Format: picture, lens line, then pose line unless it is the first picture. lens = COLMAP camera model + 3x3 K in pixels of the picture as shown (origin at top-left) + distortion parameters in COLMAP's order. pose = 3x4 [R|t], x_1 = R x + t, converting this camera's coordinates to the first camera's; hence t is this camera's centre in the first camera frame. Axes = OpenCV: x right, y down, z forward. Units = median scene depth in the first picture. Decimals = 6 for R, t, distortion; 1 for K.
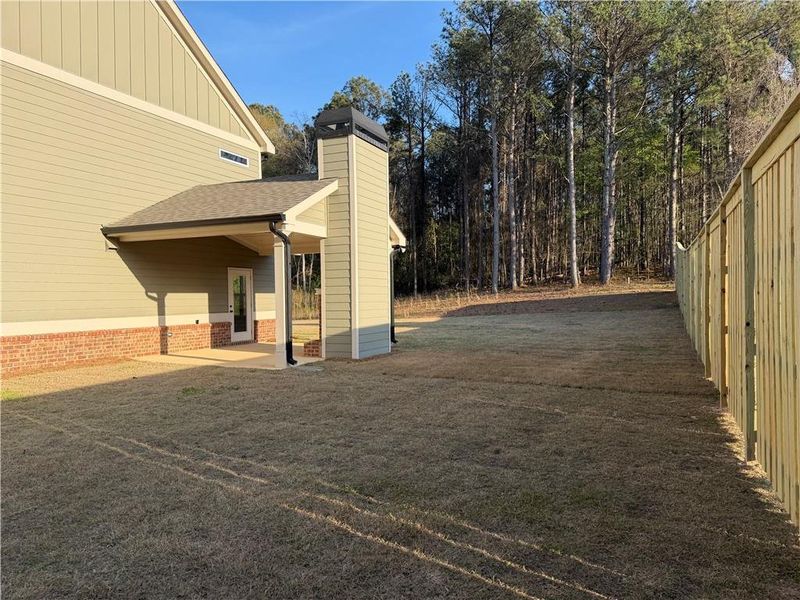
lens RADIAL K [[547.4, 0, 400.0], [0, 547.4, 300.0], [0, 0, 1]] dist [0.171320, -0.316850]
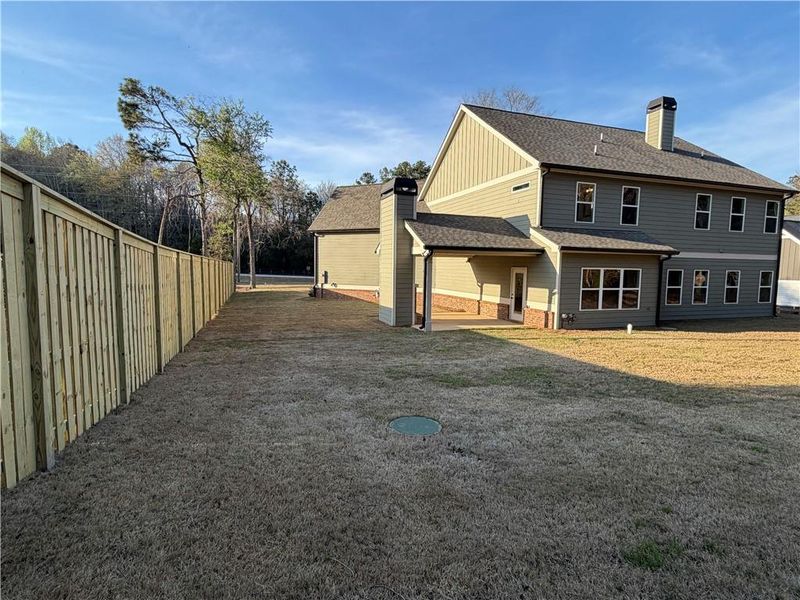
lens RADIAL K [[422.5, 0, 400.6], [0, 422.5, 303.9], [0, 0, 1]] dist [-0.001278, -0.000270]
pose [[-0.716457, 0.065151, -0.694583, 0.695269], [-0.009320, 0.994647, 0.102911, -0.077637], [0.697569, 0.080205, -0.712014, 1.647820]]
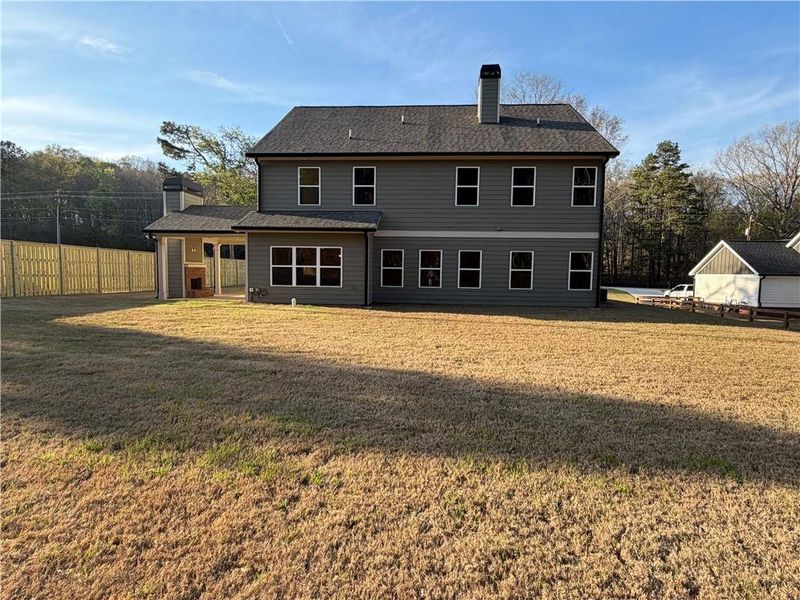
lens RADIAL K [[422.5, 0, 400.6], [0, 422.5, 303.9], [0, 0, 1]] dist [-0.001278, -0.000270]
pose [[-0.928889, 0.029206, -0.369204, -0.204307], [-0.004640, 0.995890, 0.090453, -0.016817], [0.370328, 0.085733, -0.924936, 2.352916]]
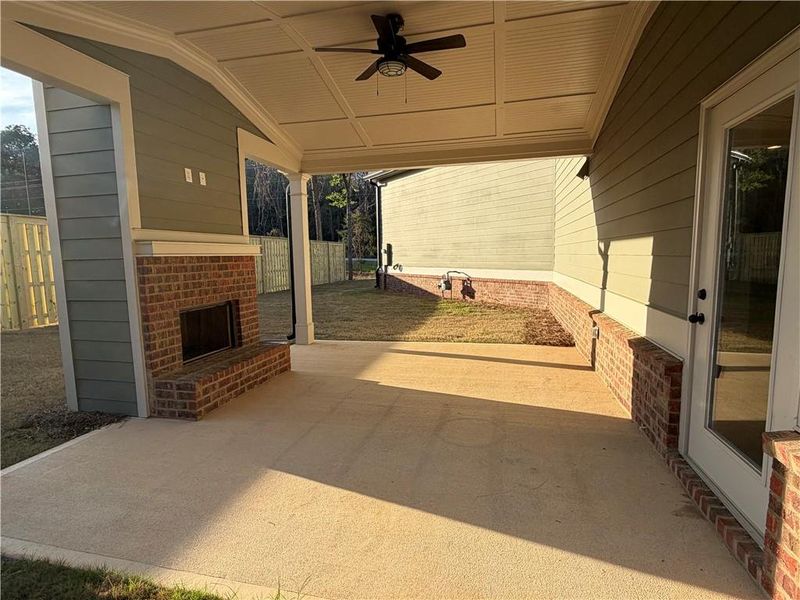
lens RADIAL K [[422.5, 0, 400.6], [0, 422.5, 303.9], [0, 0, 1]] dist [-0.001278, -0.000270]
pose [[-0.981217, 0.051335, -0.185951, -0.174094], [0.028631, 0.992020, 0.122785, -0.007853], [0.190771, 0.115155, -0.974857, 1.177781]]
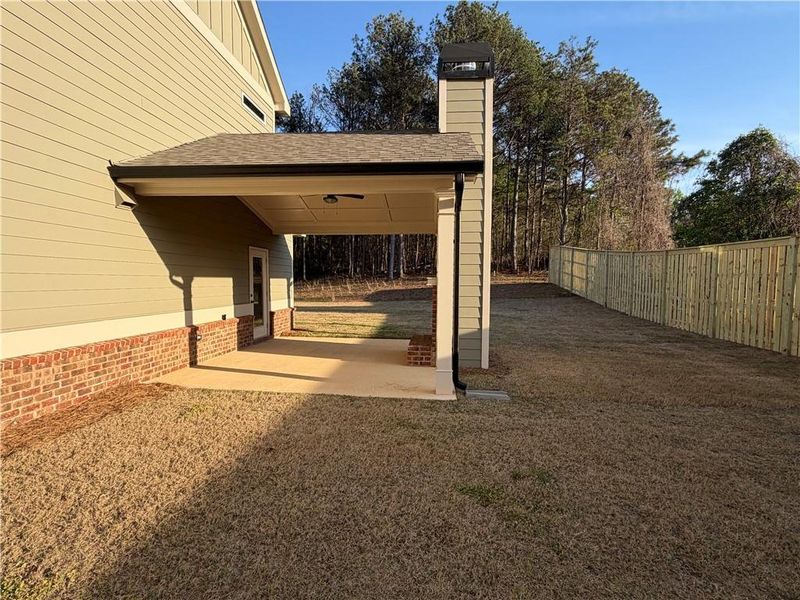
lens RADIAL K [[411.2, 0, 398.6], [0, 411.2, 296.8], [0, 0, 1]] dist [-0.003728, -0.000521]
pose [[0.943096, 0.009020, 0.332398, -0.314374], [-0.020013, 0.999360, 0.029663, -0.007970], [-0.331918, -0.034627, 0.942673, 0.393744]]
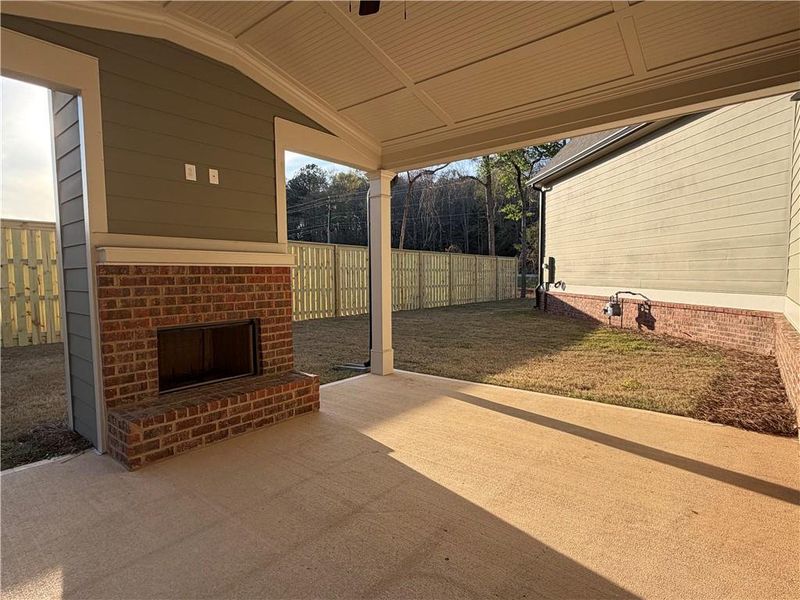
lens RADIAL K [[422.5, 0, 400.6], [0, 422.5, 303.9], [0, 0, 1]] dist [-0.001278, -0.000270]
pose [[-0.967470, 0.002701, 0.252970, -0.267903], [0.021970, 0.997062, 0.073377, -0.002436], [-0.252028, 0.076547, -0.964688, 1.077238]]
